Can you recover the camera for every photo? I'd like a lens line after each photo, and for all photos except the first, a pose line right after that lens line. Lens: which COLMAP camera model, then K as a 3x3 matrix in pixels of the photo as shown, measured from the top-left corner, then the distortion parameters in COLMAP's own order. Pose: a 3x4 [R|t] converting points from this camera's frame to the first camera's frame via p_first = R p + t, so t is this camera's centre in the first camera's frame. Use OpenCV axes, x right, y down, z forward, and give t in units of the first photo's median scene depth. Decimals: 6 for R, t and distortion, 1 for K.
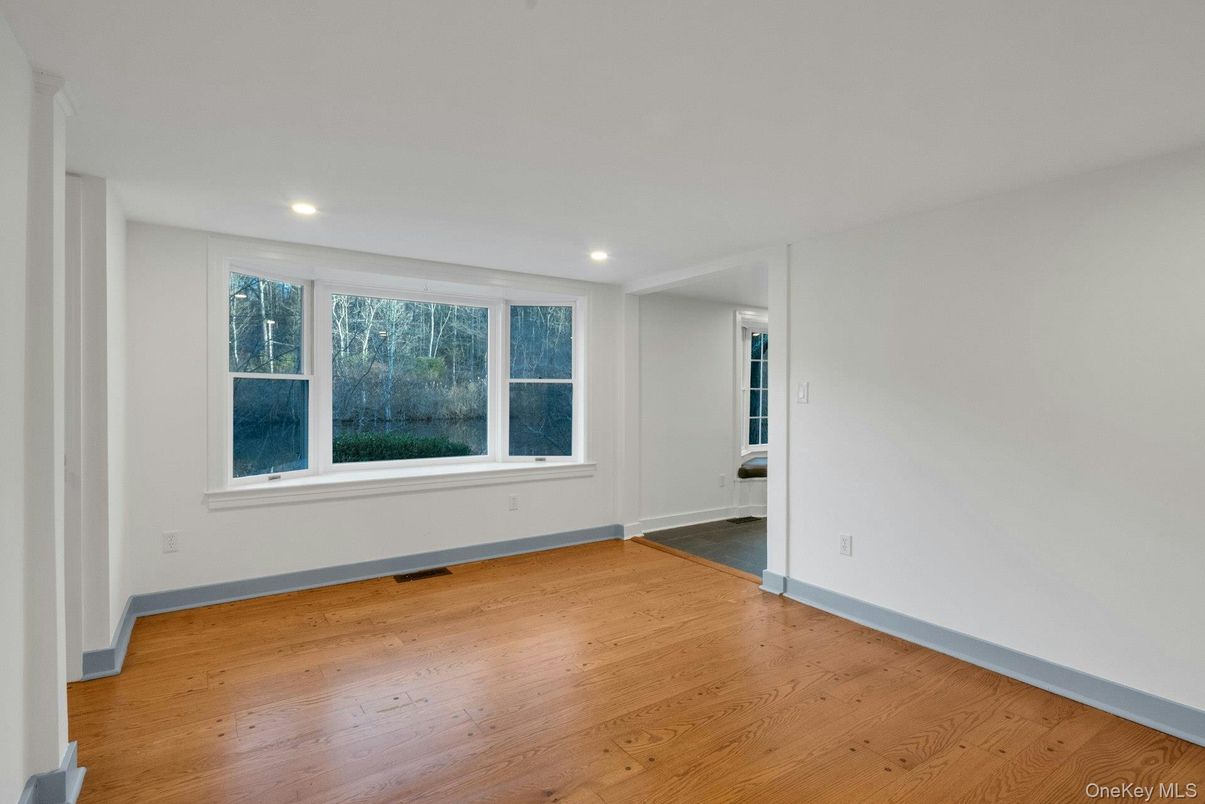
lens RADIAL K [[593.9, 0, 608.8], [0, 593.9, 398.6], [0, 0, 1]] dist [0.013853, -0.000761]
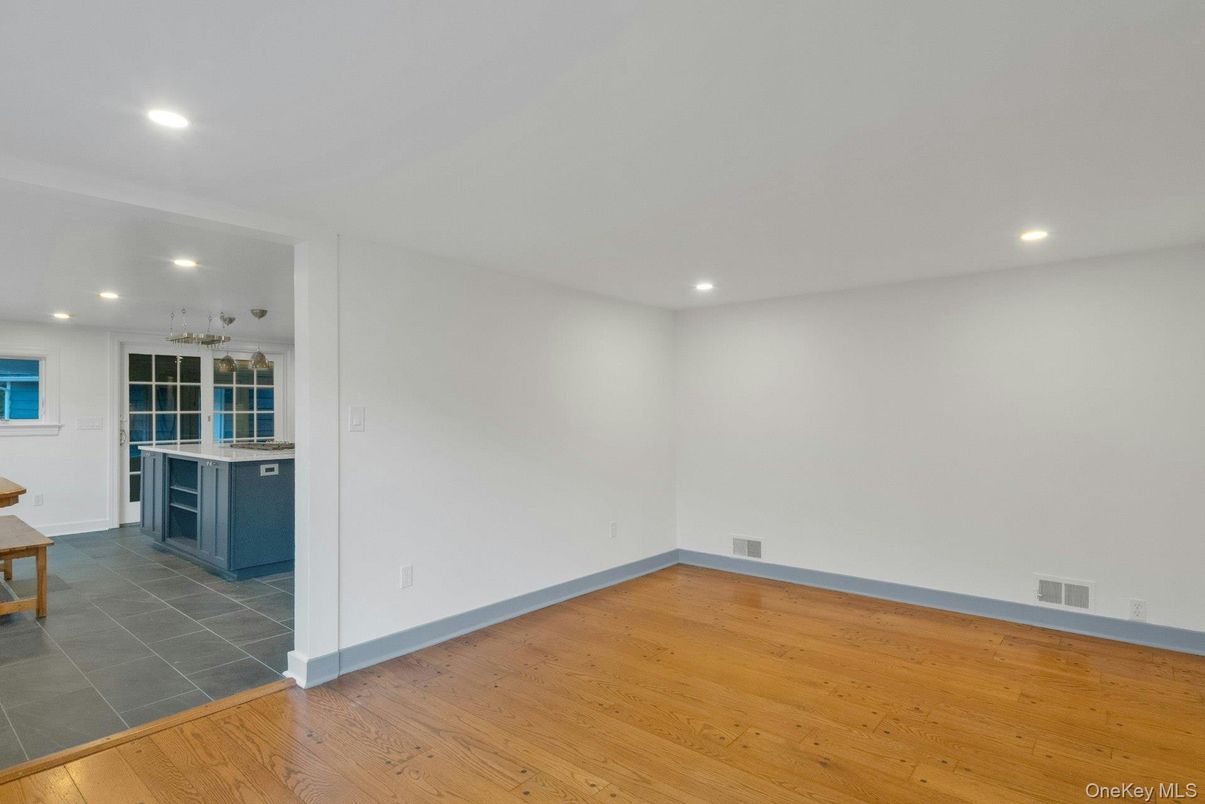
lens RADIAL K [[593.9, 0, 610.5], [0, 593.9, 405.5], [0, 0, 1]] dist [0.013853, -0.000761]
pose [[-0.252215, 0.003265, 0.967666, -0.664530], [0.005191, 0.999984, -0.002021, -0.030281], [-0.967657, 0.004514, -0.252228, 0.988733]]
